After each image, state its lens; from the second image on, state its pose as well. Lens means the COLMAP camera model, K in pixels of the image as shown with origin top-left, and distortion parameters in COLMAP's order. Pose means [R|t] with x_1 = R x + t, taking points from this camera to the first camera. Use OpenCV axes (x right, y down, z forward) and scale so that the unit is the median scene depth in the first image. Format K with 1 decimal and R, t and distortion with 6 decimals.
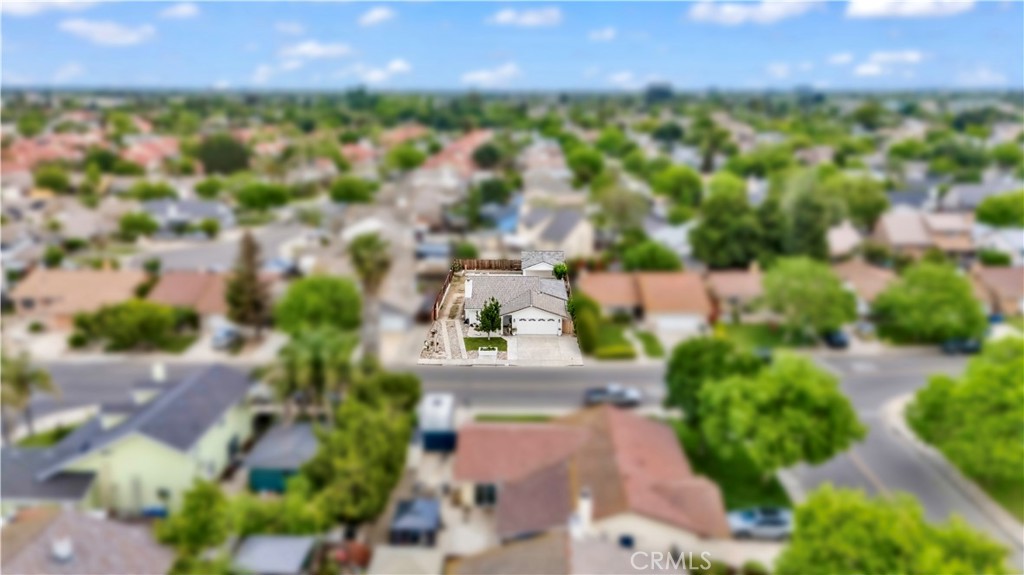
lens RADIAL K [[744.1, 0, 512.0], [0, 744.1, 287.5], [0, 0, 1]] dist [0.071818, -0.060581]
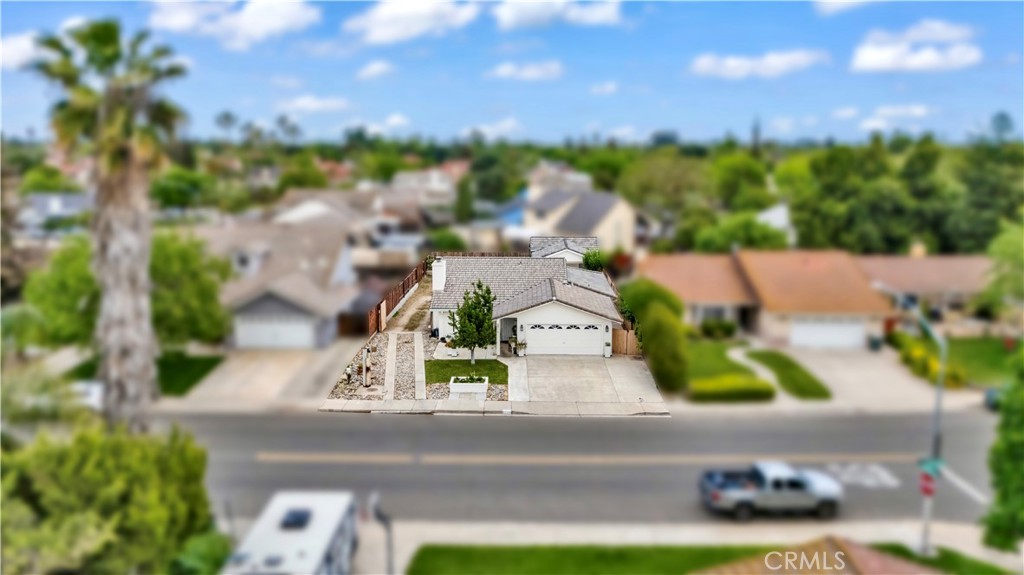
lens RADIAL K [[744.1, 0, 512.0], [0, 744.1, 287.5], [0, 0, 1]] dist [0.071818, -0.060581]
pose [[0.999987, -0.000547, -0.005037, -0.001000], [0.000191, 0.997528, -0.070274, 0.050944], [0.005063, 0.070272, 0.997515, 0.454903]]
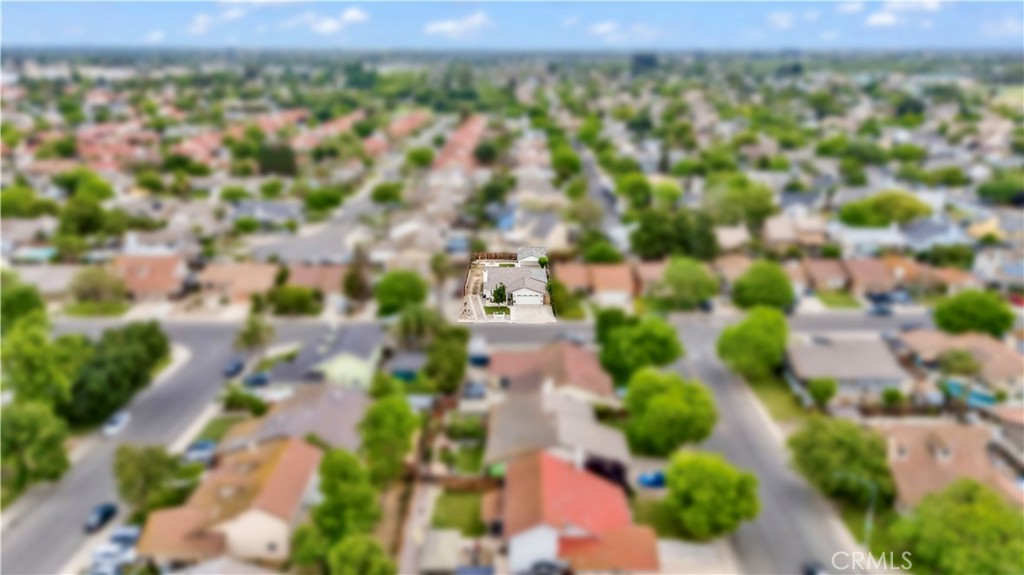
lens RADIAL K [[744.1, 0, 512.0], [0, 744.1, 287.5], [0, 0, 1]] dist [0.071818, -0.060581]
pose [[0.999894, -0.005310, 0.013544, -0.023167], [0.004606, 0.998663, 0.051485, -0.057306], [-0.013799, -0.051417, 0.998582, -0.620642]]
